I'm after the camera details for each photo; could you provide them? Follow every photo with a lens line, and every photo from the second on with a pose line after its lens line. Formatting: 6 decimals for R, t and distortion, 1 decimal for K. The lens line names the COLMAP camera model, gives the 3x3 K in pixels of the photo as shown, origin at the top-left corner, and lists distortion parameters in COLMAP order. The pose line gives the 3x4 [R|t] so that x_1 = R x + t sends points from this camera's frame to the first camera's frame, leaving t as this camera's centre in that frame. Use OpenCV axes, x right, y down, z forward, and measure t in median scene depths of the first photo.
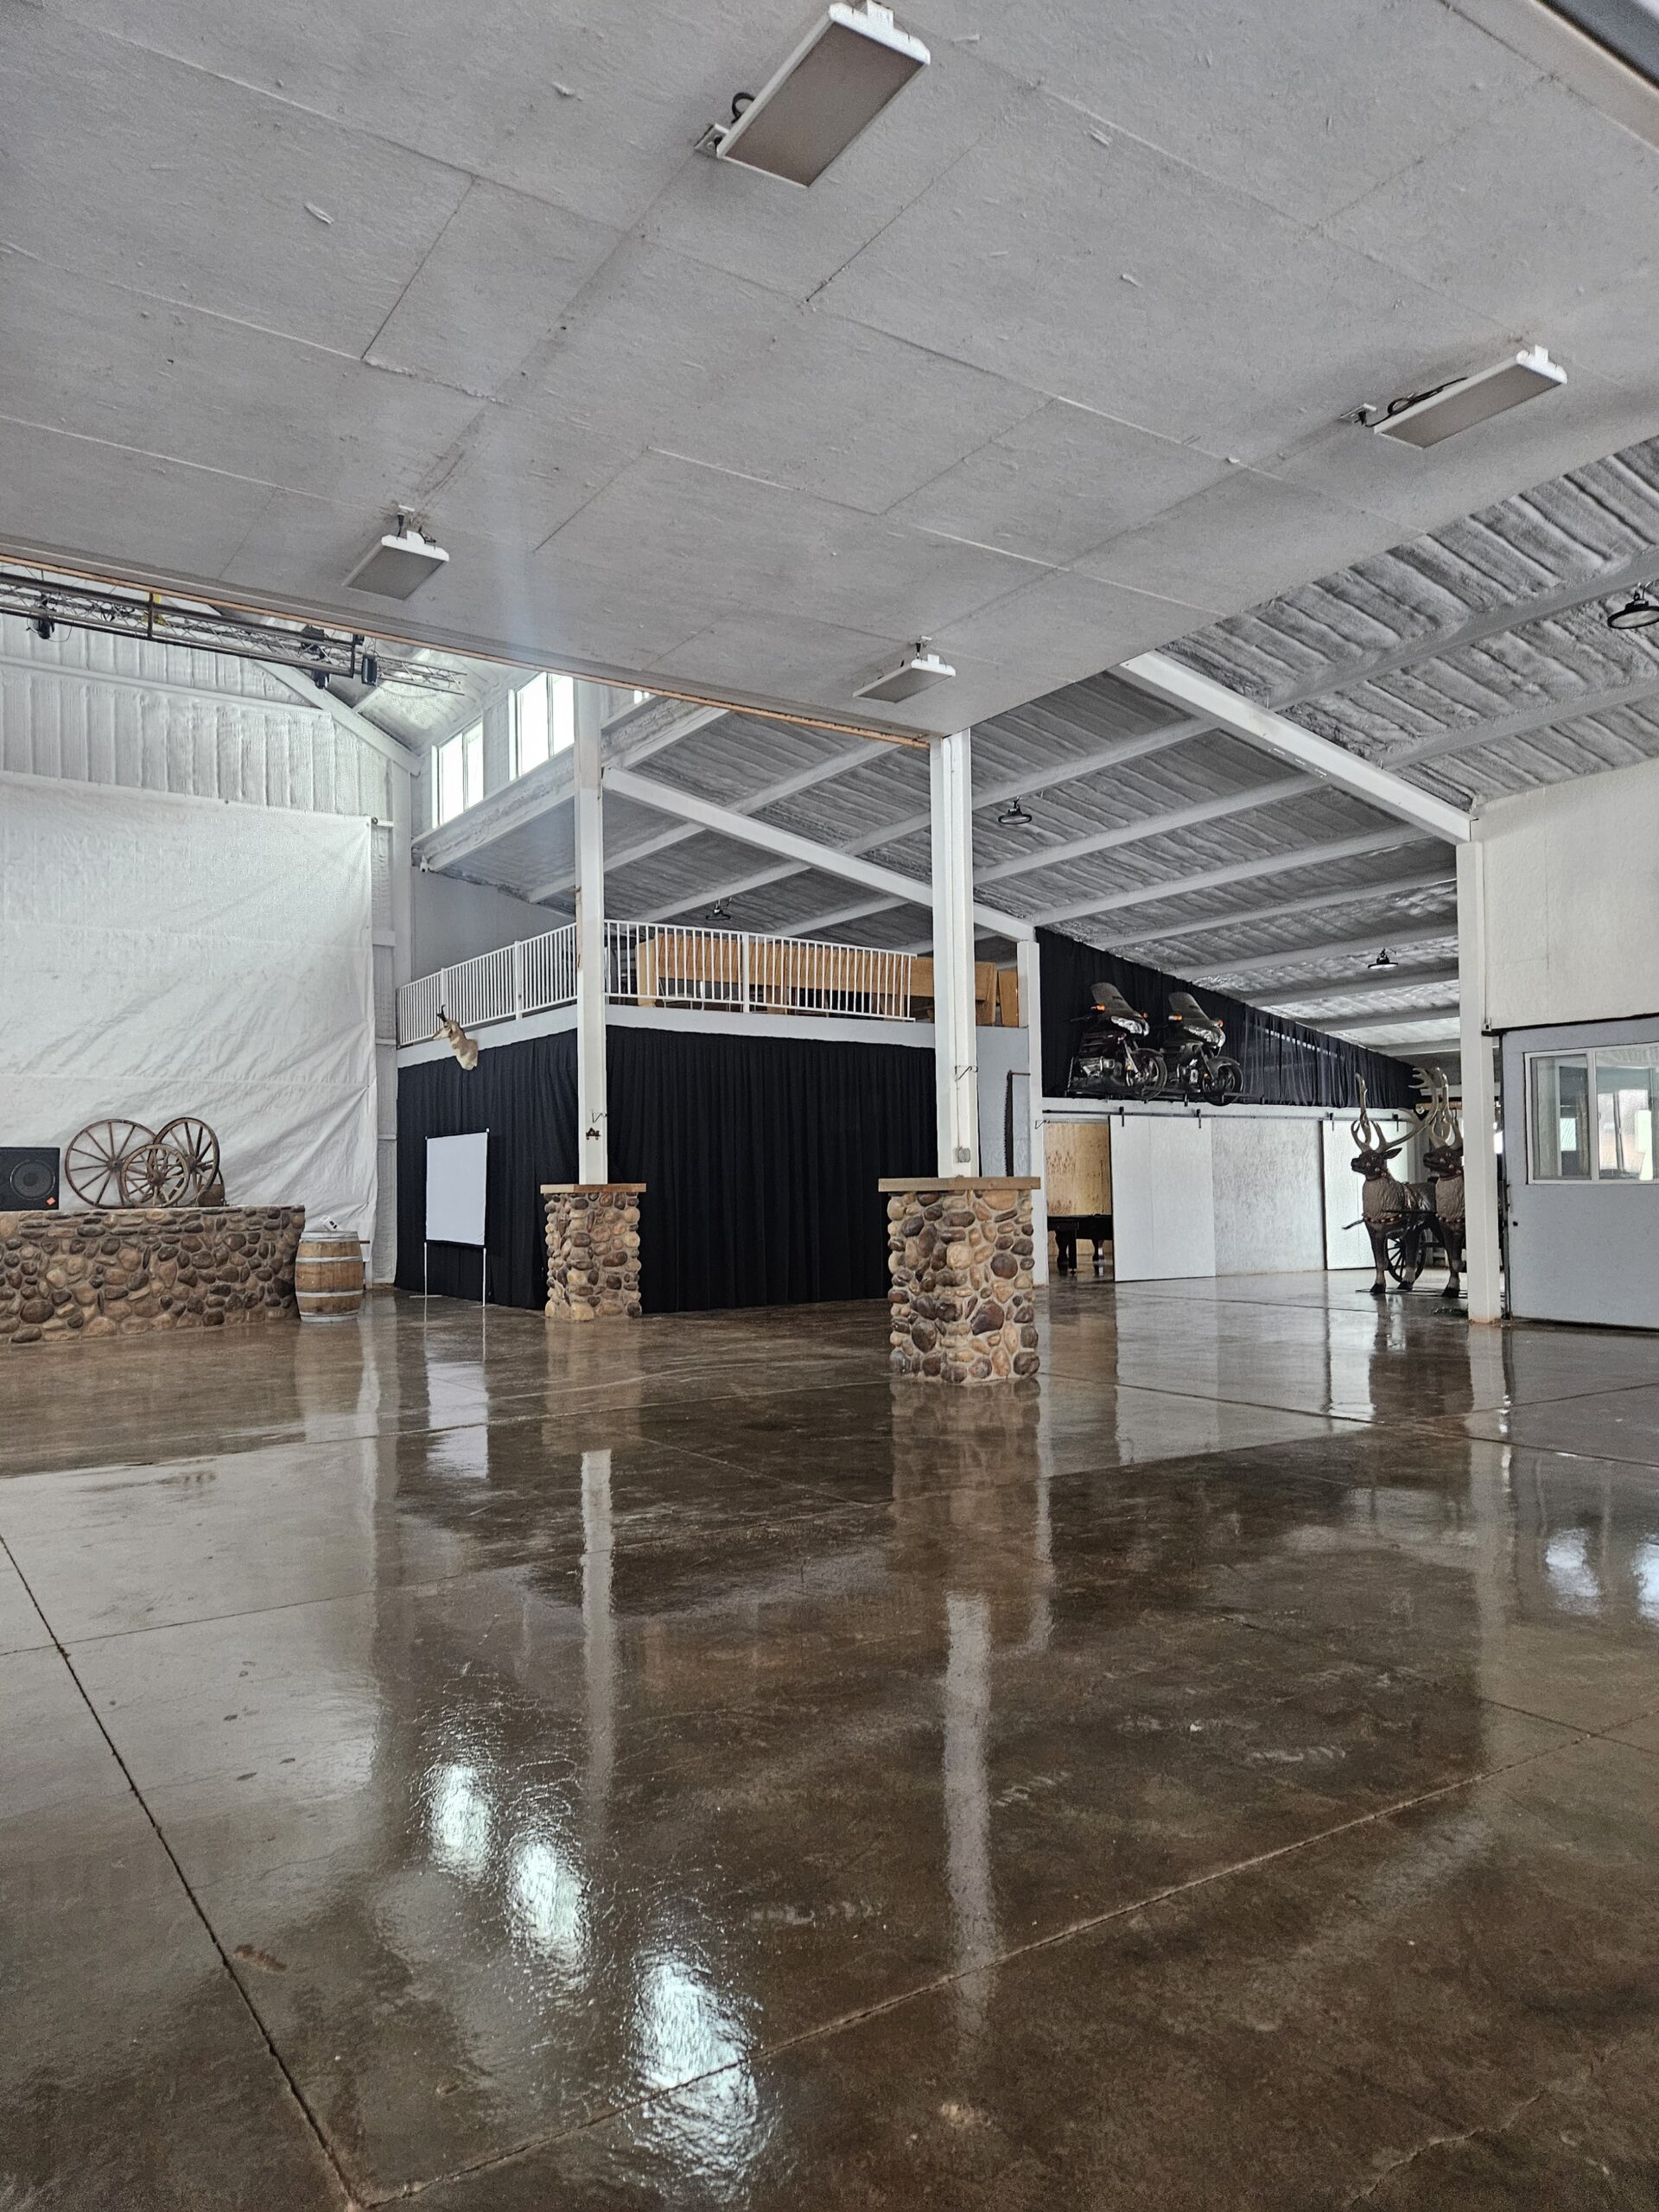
lens RADIAL K [[1479.5, 0, 807.2], [0, 1479.5, 1137.4], [0, 0, 1]] dist [0.047663, -0.012099]
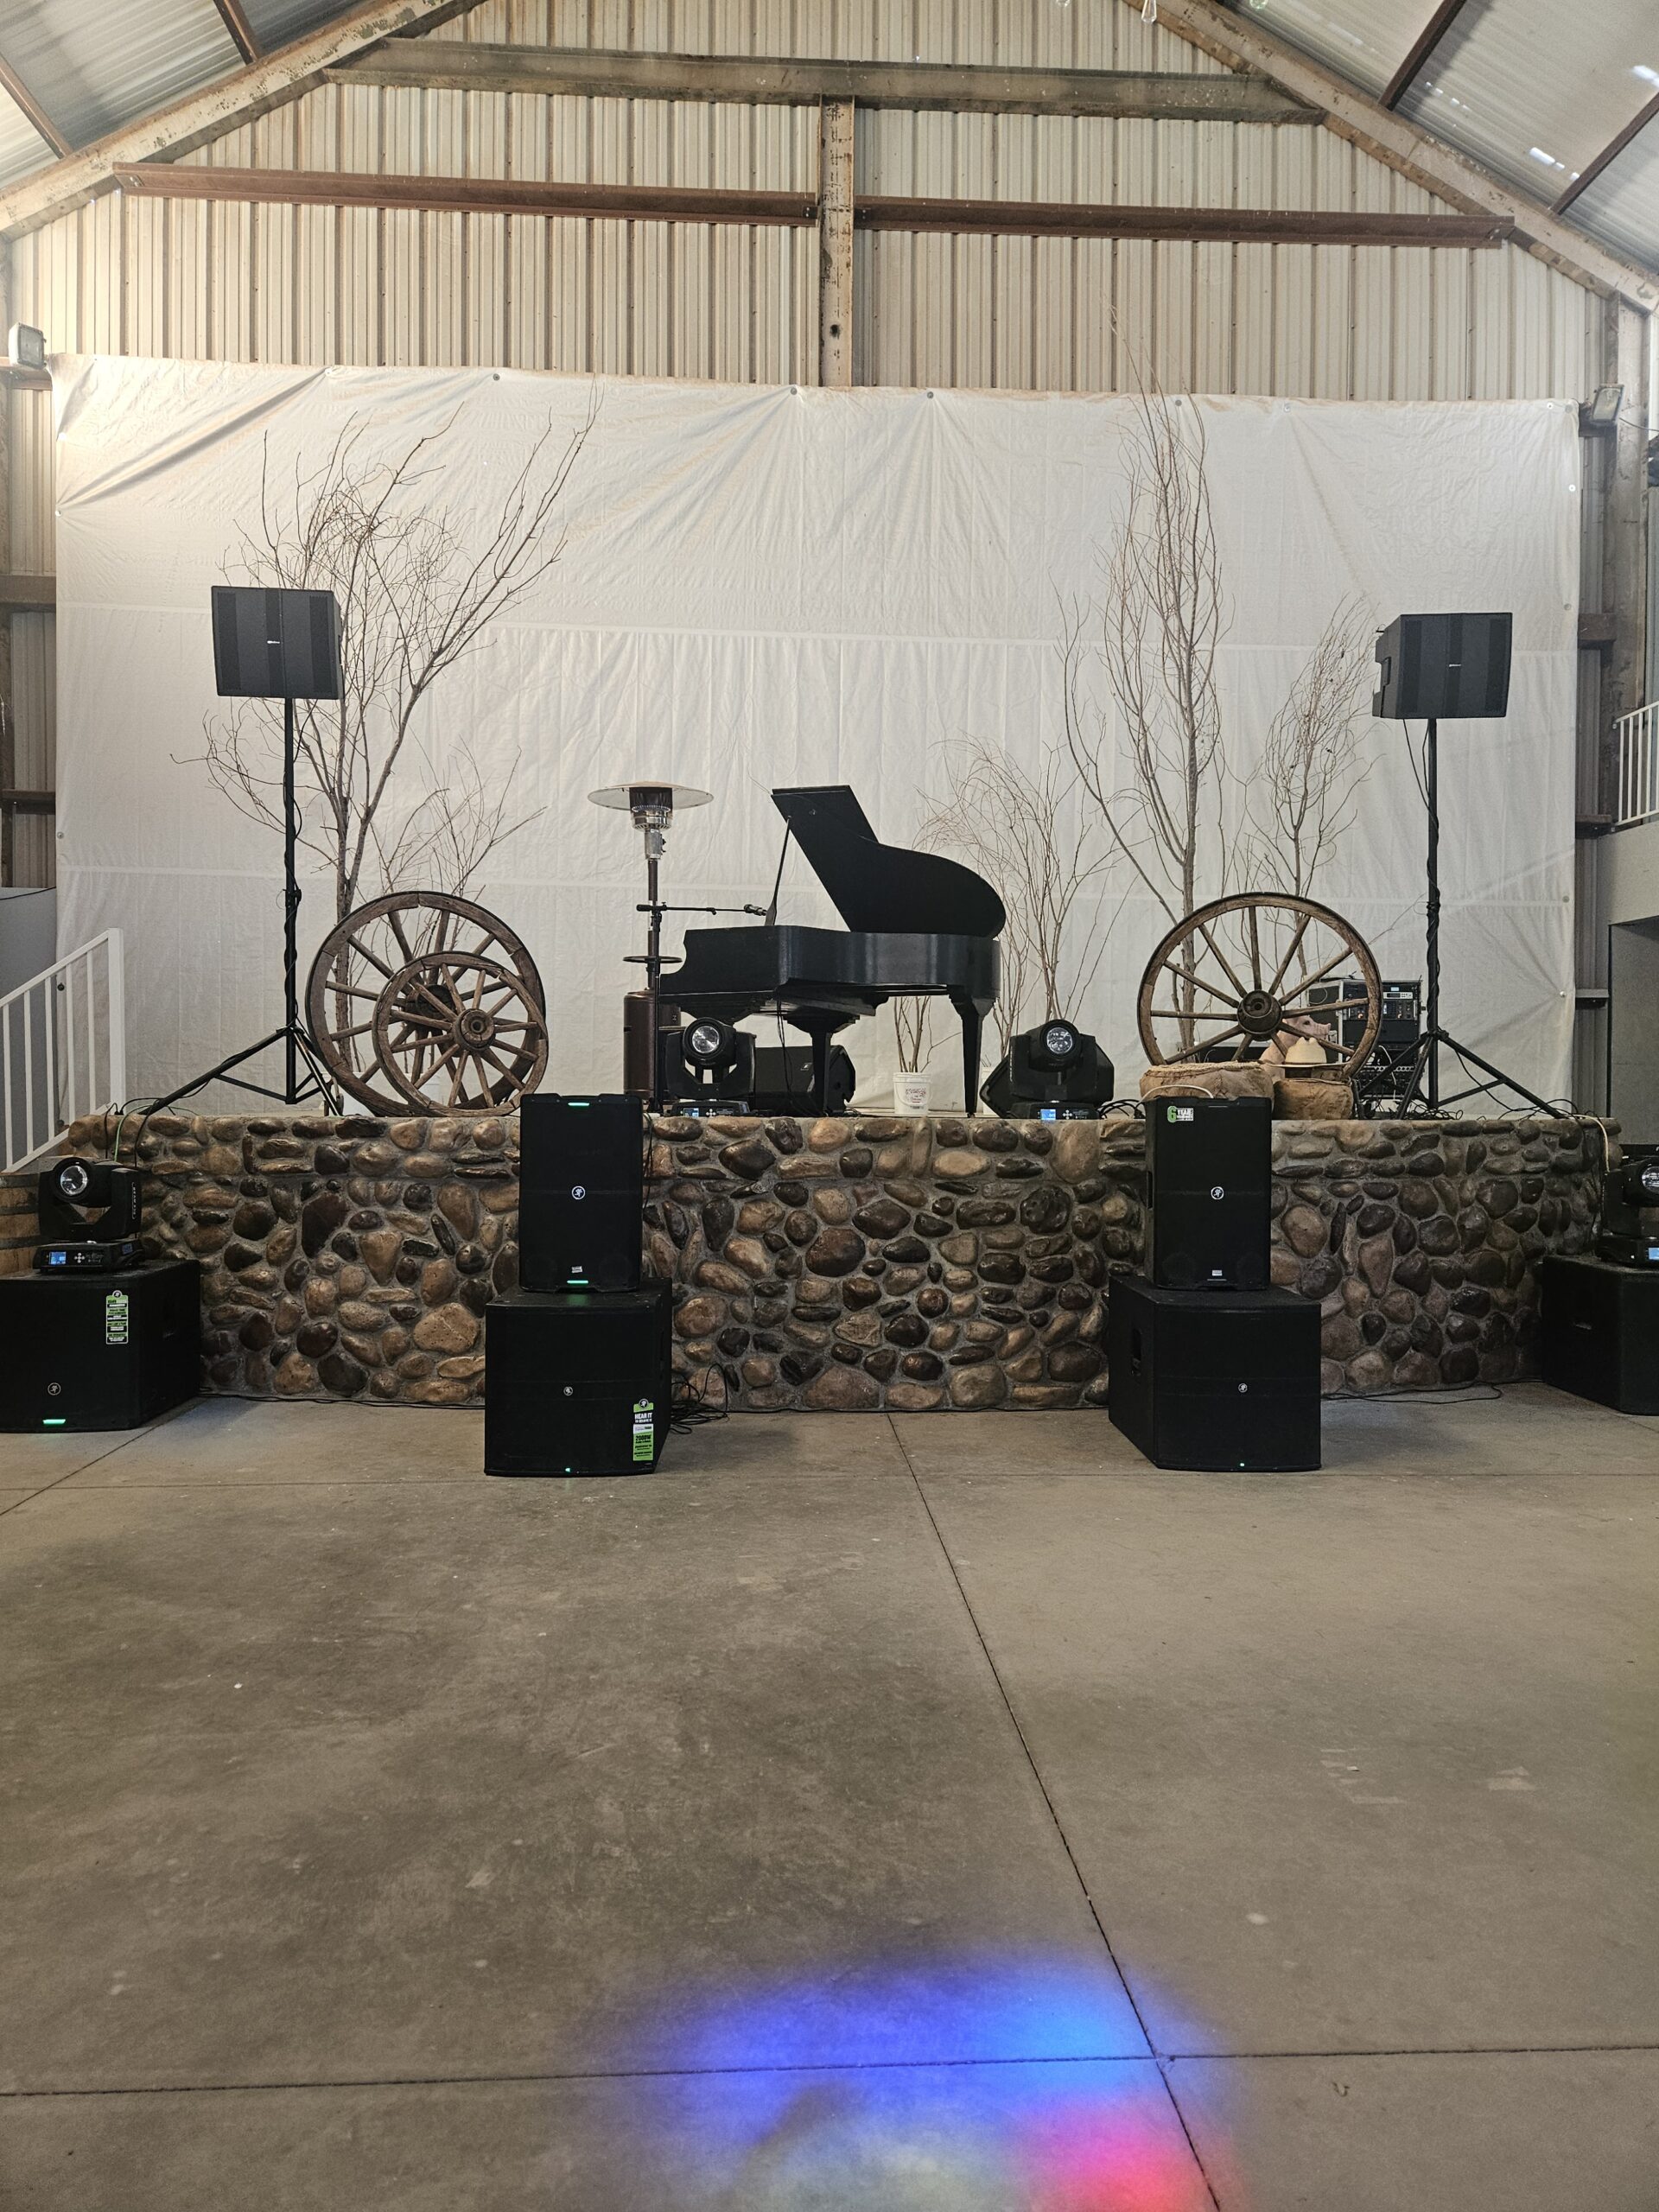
lens RADIAL K [[1479.5, 0, 835.0], [0, 1479.5, 1102.8], [0, 0, 1]] dist [0.047663, -0.012099]
pose [[0.864201, 0.022816, -0.502629, -0.338832], [-0.002613, 0.999161, 0.040862, 0.023947], [0.503140, -0.034000, 0.863536, 0.521594]]
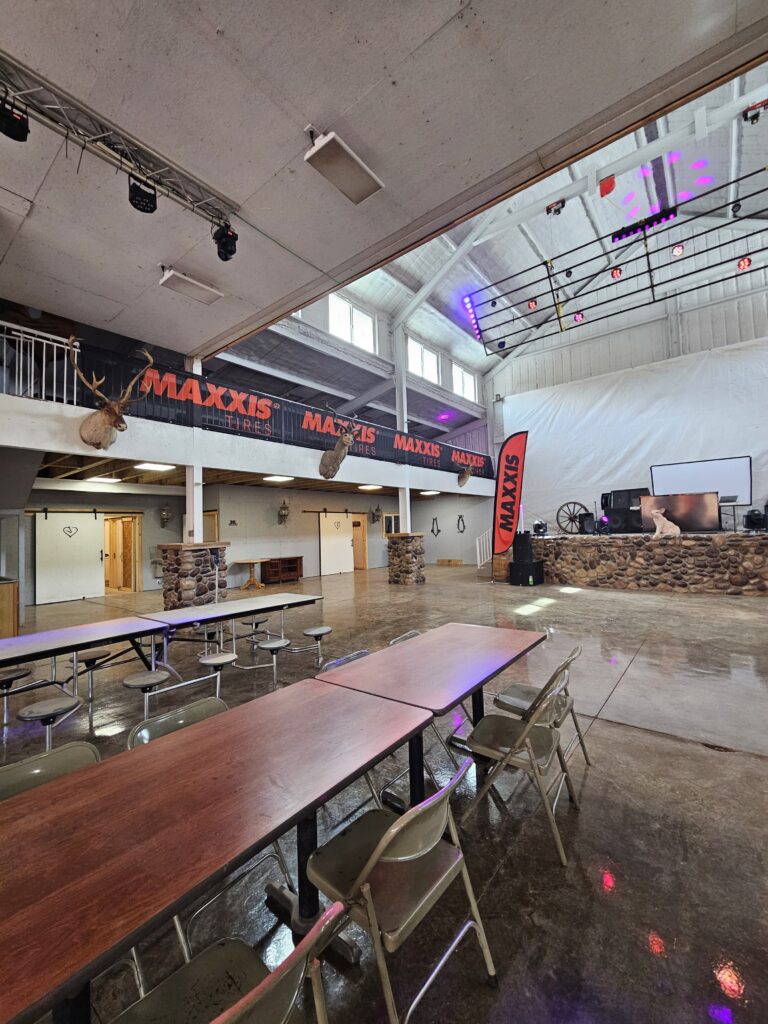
lens RADIAL K [[423.3, 0, 380.4], [0, 423.3, 513.0], [0, 0, 1]] dist [-0.002056, 0.000123]
pose [[0.306076, -0.035589, -0.951342, -0.090832], [0.057823, 0.998151, -0.018736, 0.002419], [0.950249, -0.049275, 0.307568, 0.315772]]
